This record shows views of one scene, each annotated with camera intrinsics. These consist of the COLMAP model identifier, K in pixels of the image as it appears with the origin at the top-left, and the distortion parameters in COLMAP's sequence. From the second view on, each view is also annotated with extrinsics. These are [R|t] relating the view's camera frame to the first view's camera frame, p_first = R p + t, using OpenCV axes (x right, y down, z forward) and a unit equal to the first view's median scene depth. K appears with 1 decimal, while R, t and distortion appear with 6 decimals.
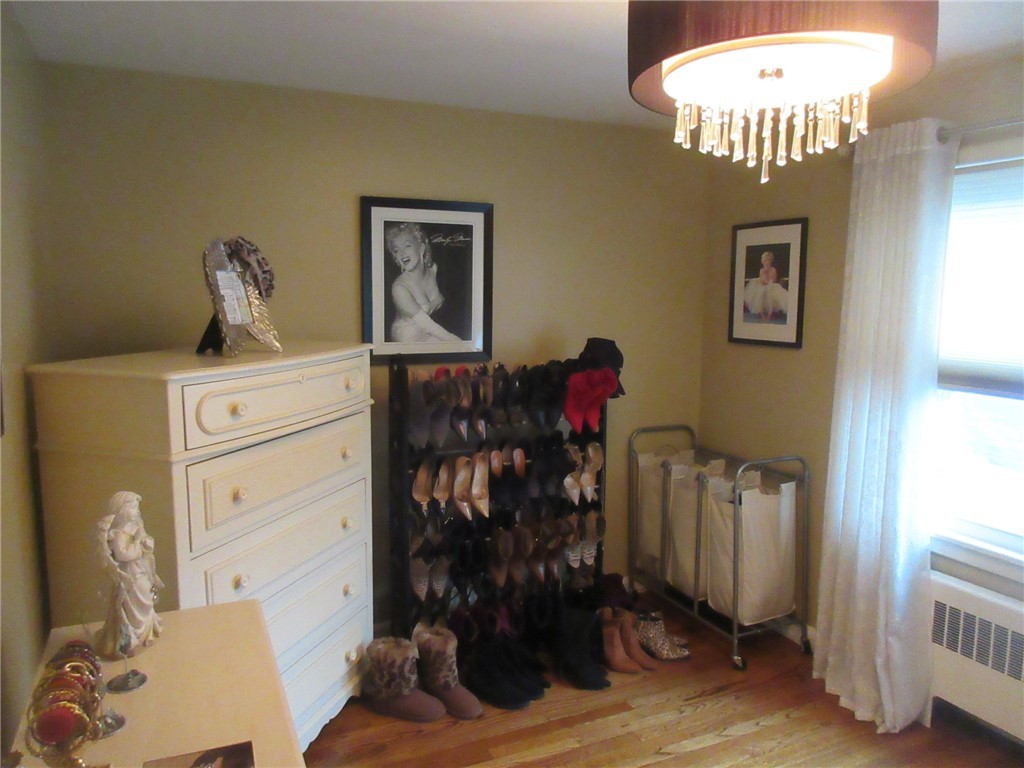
lens RADIAL K [[758.4, 0, 512.5], [0, 758.4, 381.4], [0, 0, 1]] dist [-0.009603, 0.008598]
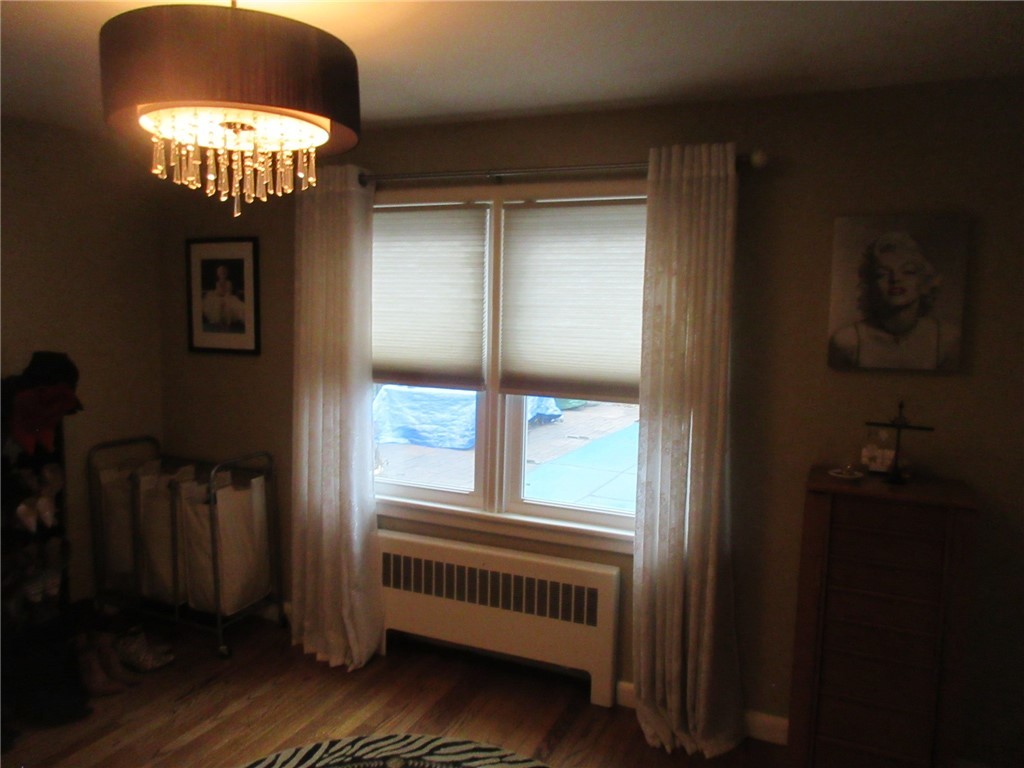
lens RADIAL K [[758.4, 0, 512.5], [0, 758.4, 381.4], [0, 0, 1]] dist [-0.009603, 0.008598]
pose [[0.761722, -0.058375, 0.645269, -0.058562], [0.063951, 0.997844, 0.014780, 0.002466], [-0.644741, 0.030008, 0.763812, -0.087243]]
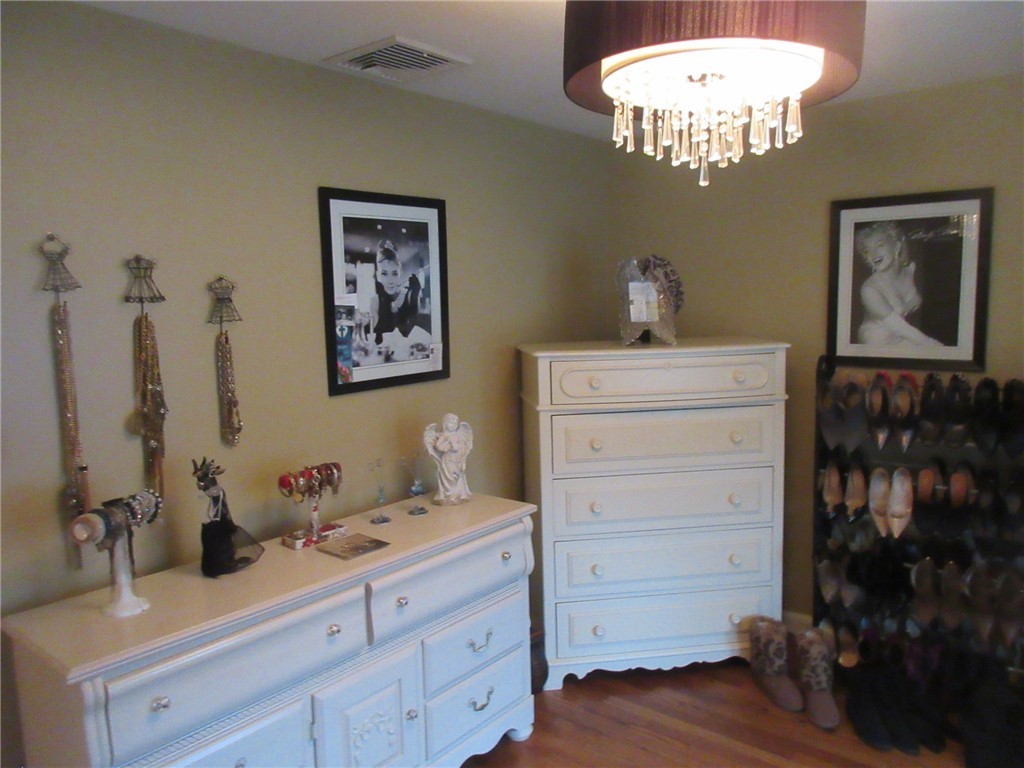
lens RADIAL K [[758.4, 0, 512.5], [0, 758.4, 381.4], [0, 0, 1]] dist [-0.009603, 0.008598]
pose [[0.439002, 0.087049, -0.894260, 0.553551], [-0.086251, 0.994782, 0.054493, -0.018980], [0.894337, 0.053208, 0.444219, 0.165507]]
